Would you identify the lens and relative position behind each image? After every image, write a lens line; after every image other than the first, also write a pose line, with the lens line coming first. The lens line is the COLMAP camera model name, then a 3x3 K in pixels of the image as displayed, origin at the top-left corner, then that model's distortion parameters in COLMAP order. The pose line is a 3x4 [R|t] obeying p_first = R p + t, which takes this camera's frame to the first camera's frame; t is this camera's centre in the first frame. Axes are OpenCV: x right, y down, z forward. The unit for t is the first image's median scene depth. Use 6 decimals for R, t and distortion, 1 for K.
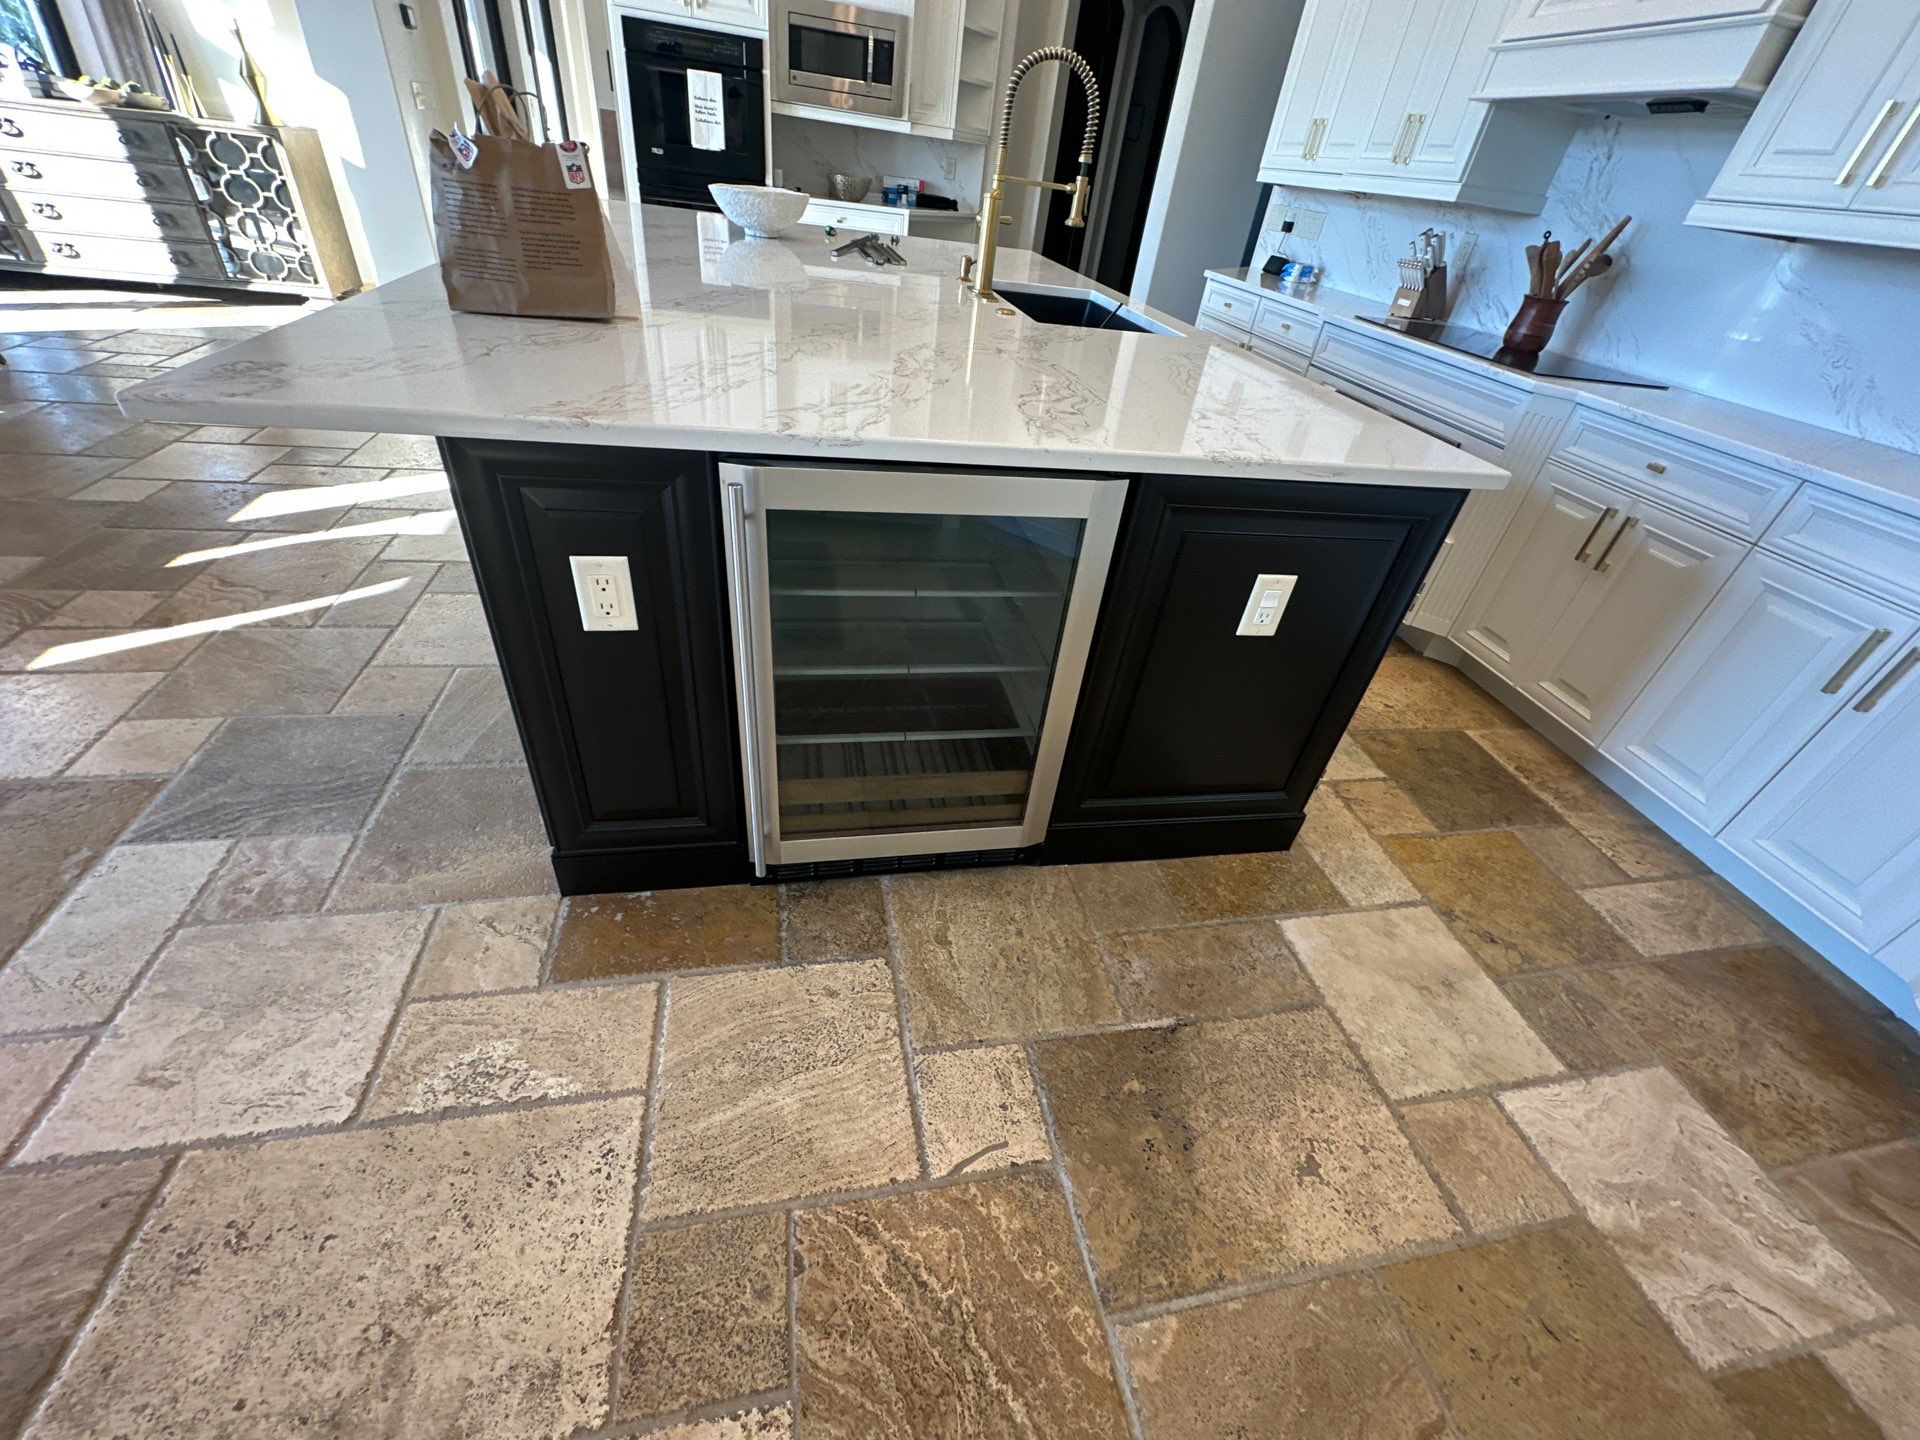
lens RADIAL K [[765.5, 0, 964.8], [0, 765.5, 722.2], [0, 0, 1]] dist [-0.000735, -0.000299]
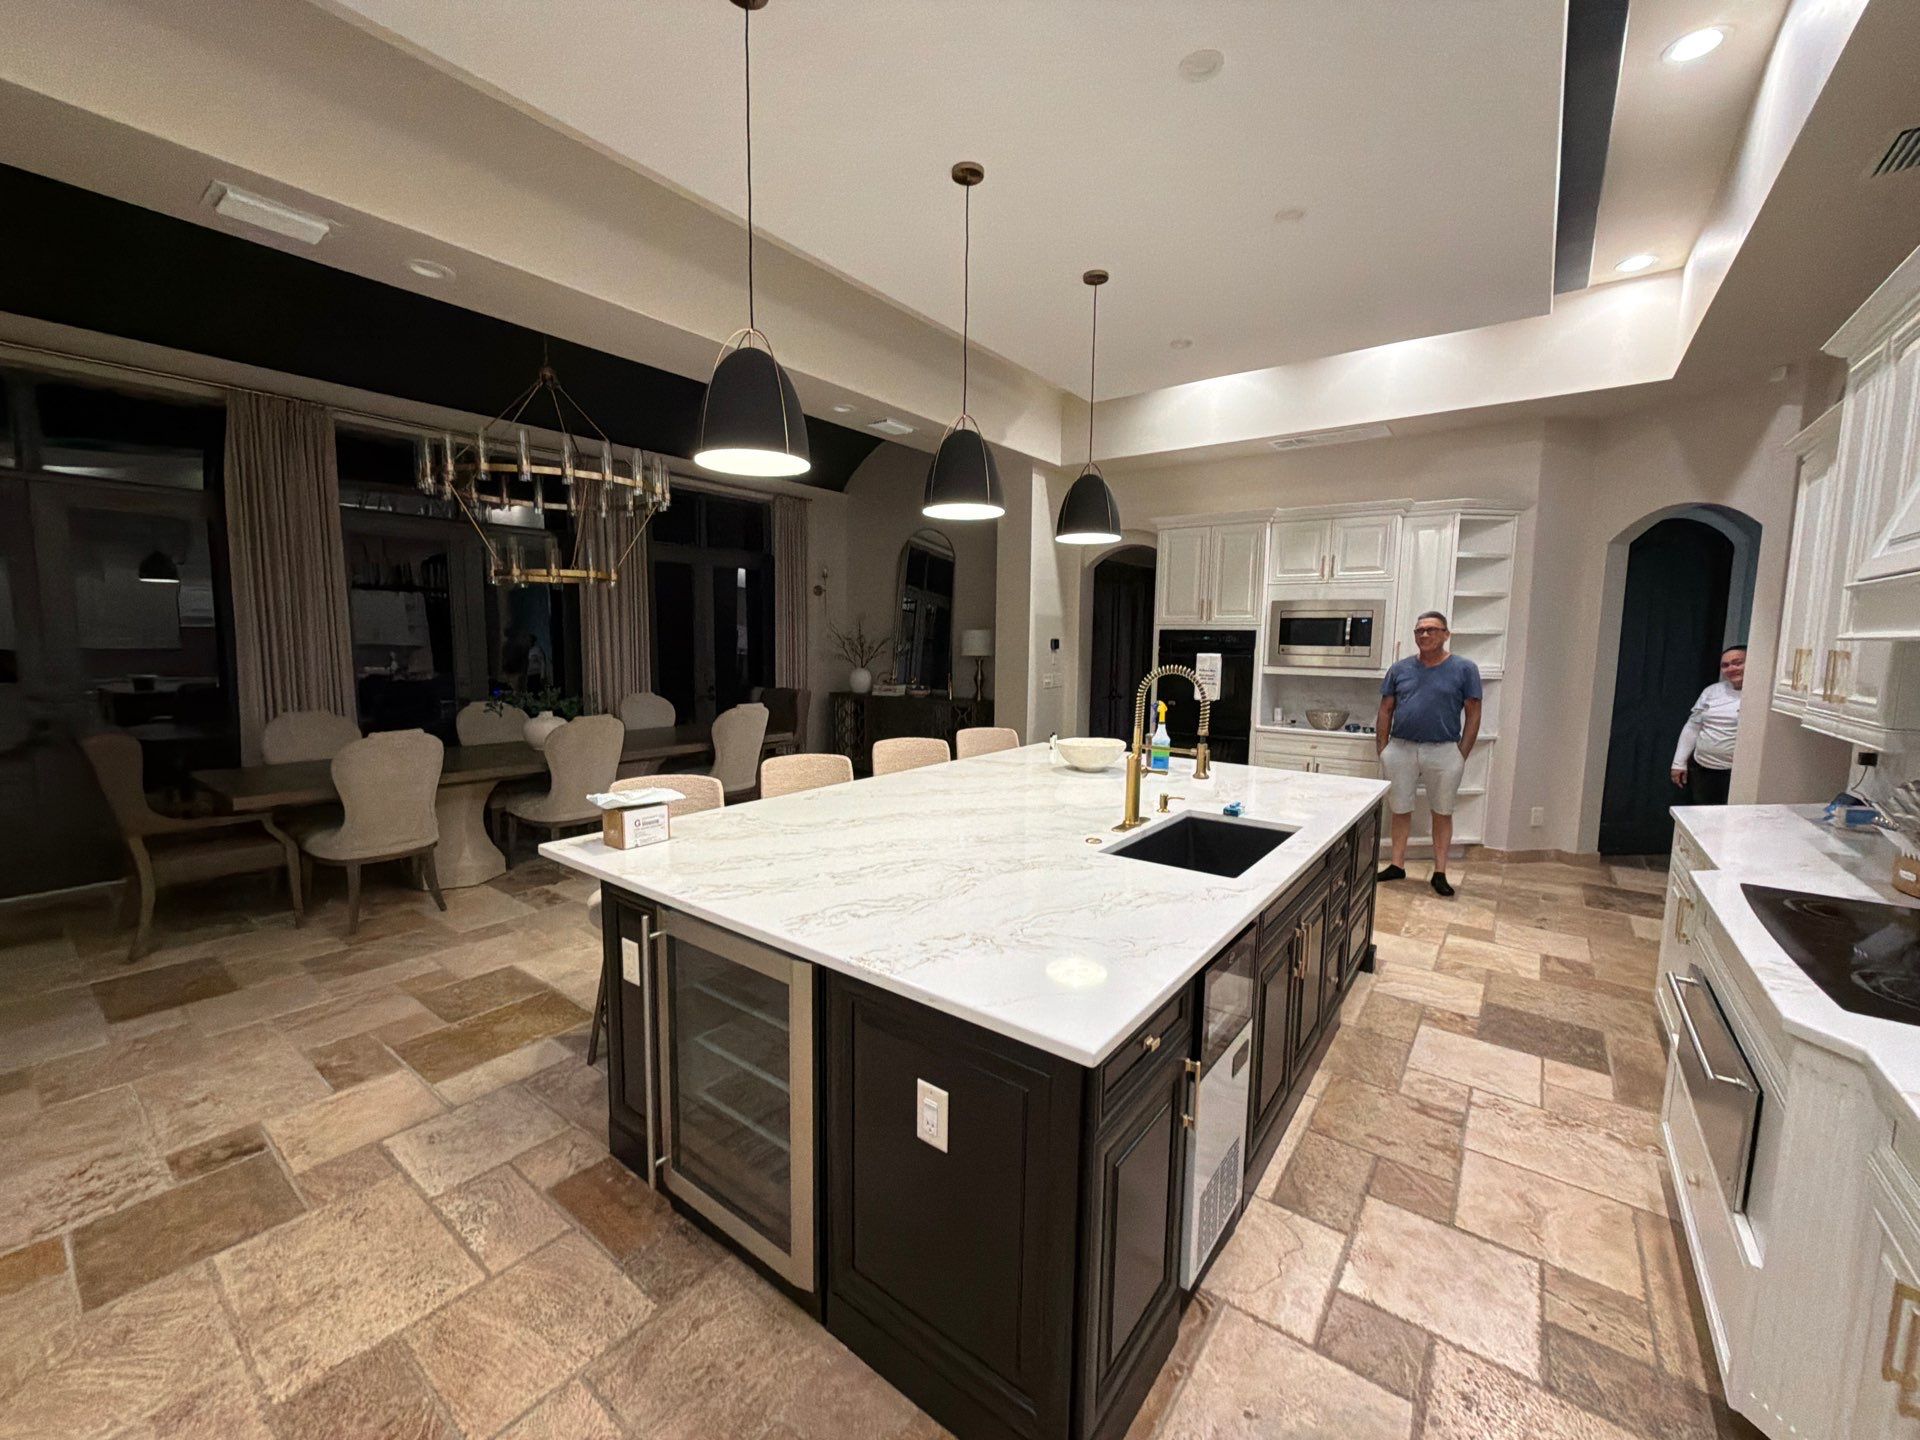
lens RADIAL K [[765.5, 0, 961.6], [0, 765.5, 715.8], [0, 0, 1]] dist [-0.000735, -0.000299]
pose [[0.661653, -0.027218, -0.749316, 1.427646], [-0.393111, 0.838392, -0.377574, -0.266888], [0.638498, 0.544388, 0.544025, 0.146466]]
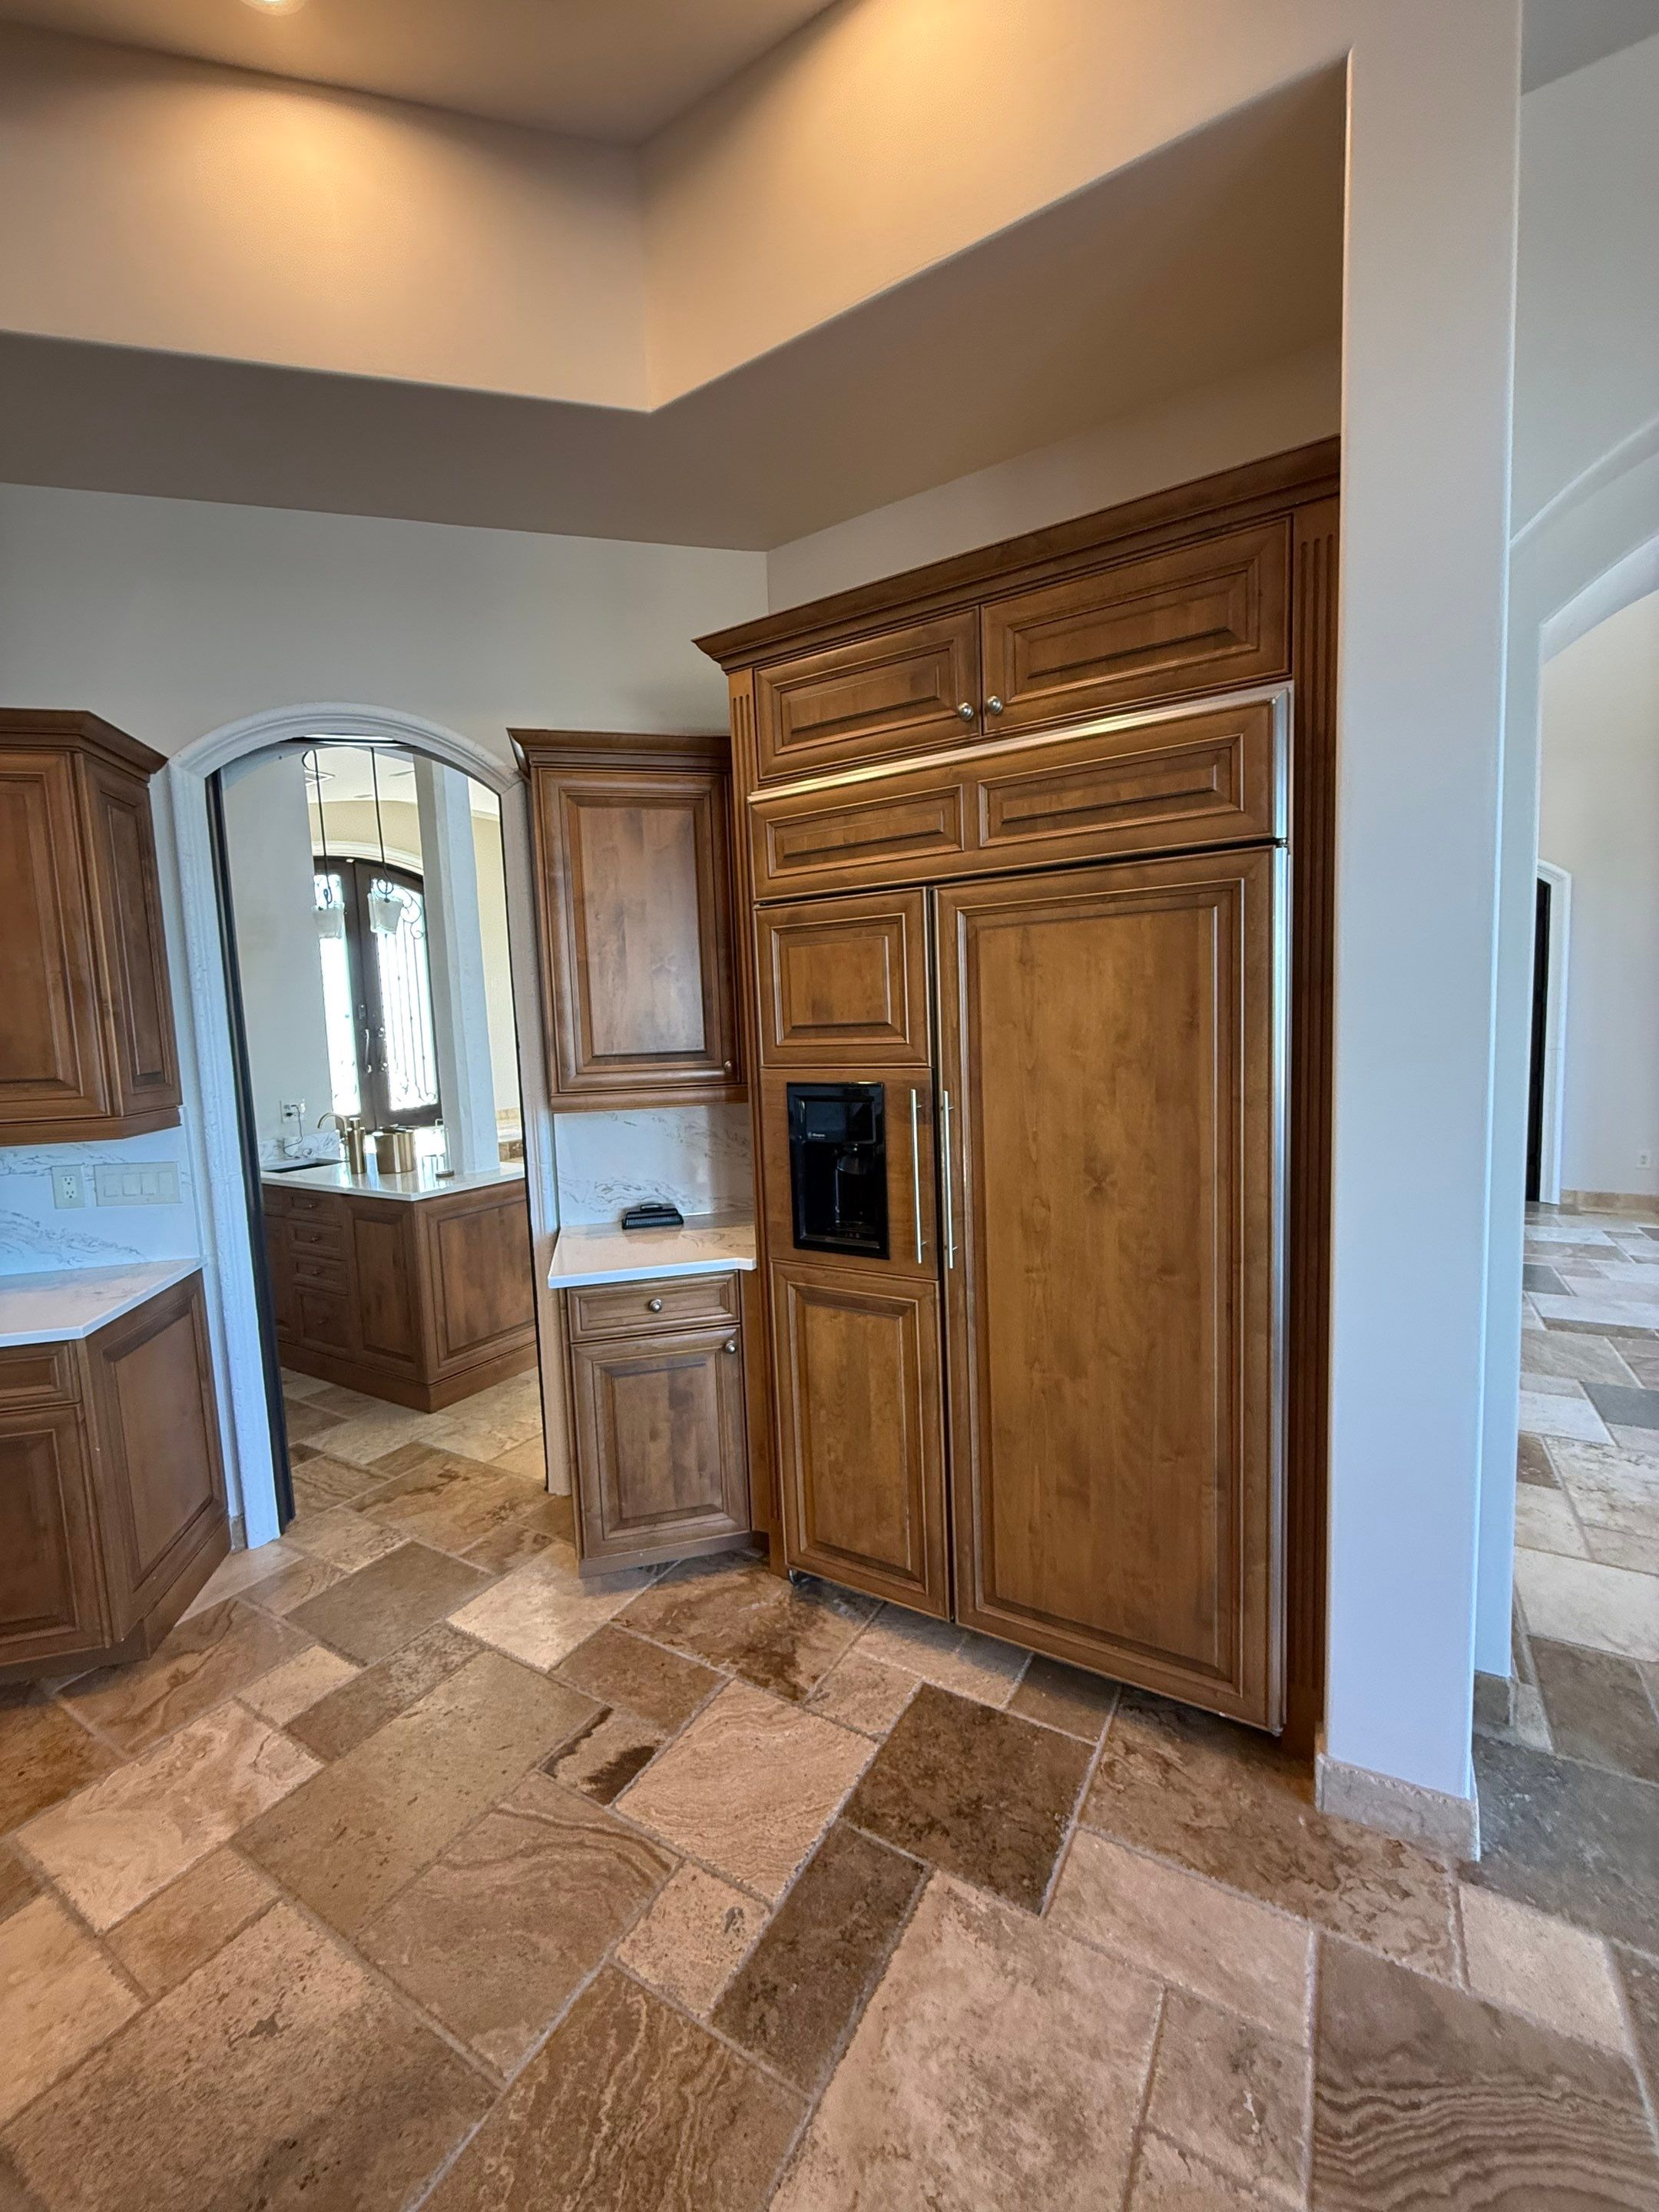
lens RADIAL K [[882.0, 0, 833.6], [0, 882.0, 1100.3], [0, 0, 1]] dist [-0.000735, -0.000299]
pose [[-0.740872, -0.150580, 0.654549, -0.679996], [0.358077, 0.735942, 0.574605, -0.715782], [-0.568234, 0.660087, -0.491319, 0.365807]]
